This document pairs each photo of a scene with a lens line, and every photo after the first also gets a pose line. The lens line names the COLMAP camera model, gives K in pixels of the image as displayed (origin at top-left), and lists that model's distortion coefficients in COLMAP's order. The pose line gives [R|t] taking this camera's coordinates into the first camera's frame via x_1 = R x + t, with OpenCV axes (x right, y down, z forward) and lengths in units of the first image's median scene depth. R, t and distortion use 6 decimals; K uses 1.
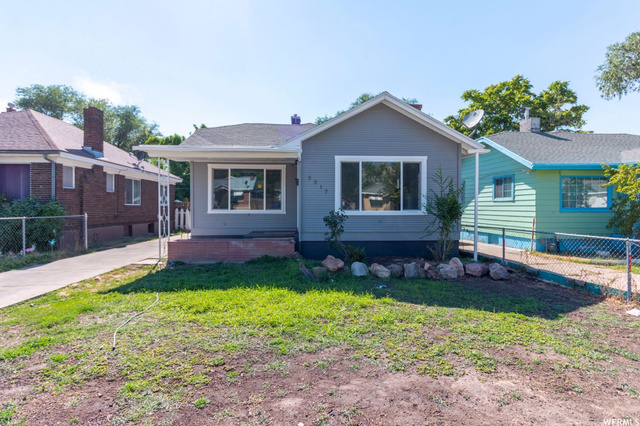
lens RADIAL K [[327.1, 0, 320.0], [0, 327.1, 213.0], [0, 0, 1]] dist [0.010642, 0.001011]
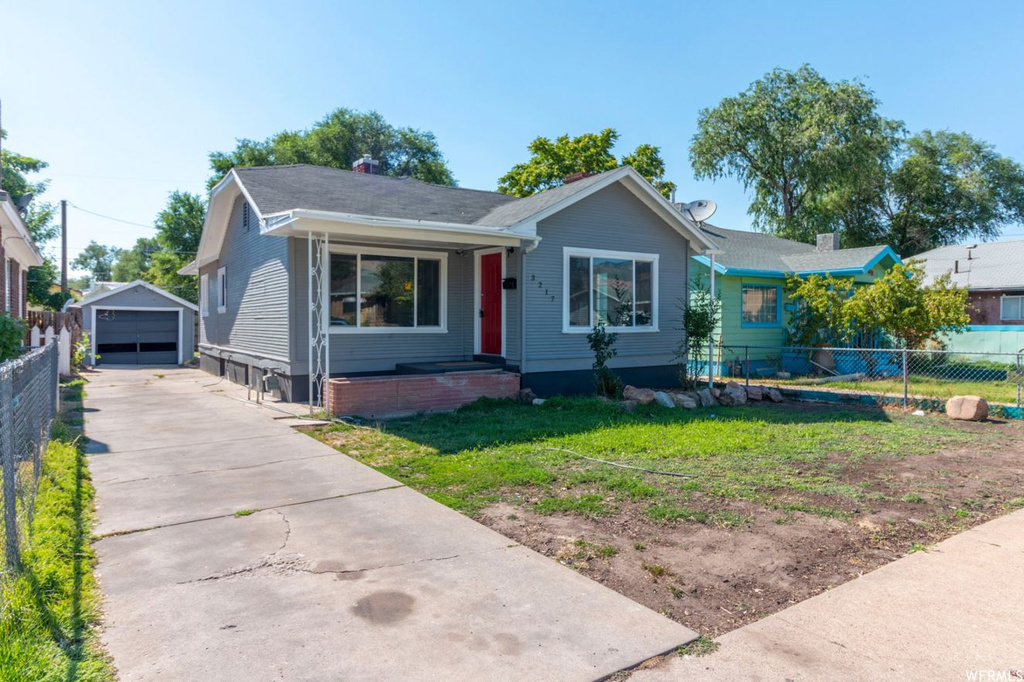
lens RADIAL K [[630.9, 0, 512.0], [0, 630.9, 341.0], [0, 0, 1]] dist [0.003090, 0.000971]
pose [[0.862527, -0.016483, 0.505743, -0.597167], [0.011374, 0.999848, 0.013190, 0.003094], [-0.505884, -0.005624, 0.862583, -0.072668]]
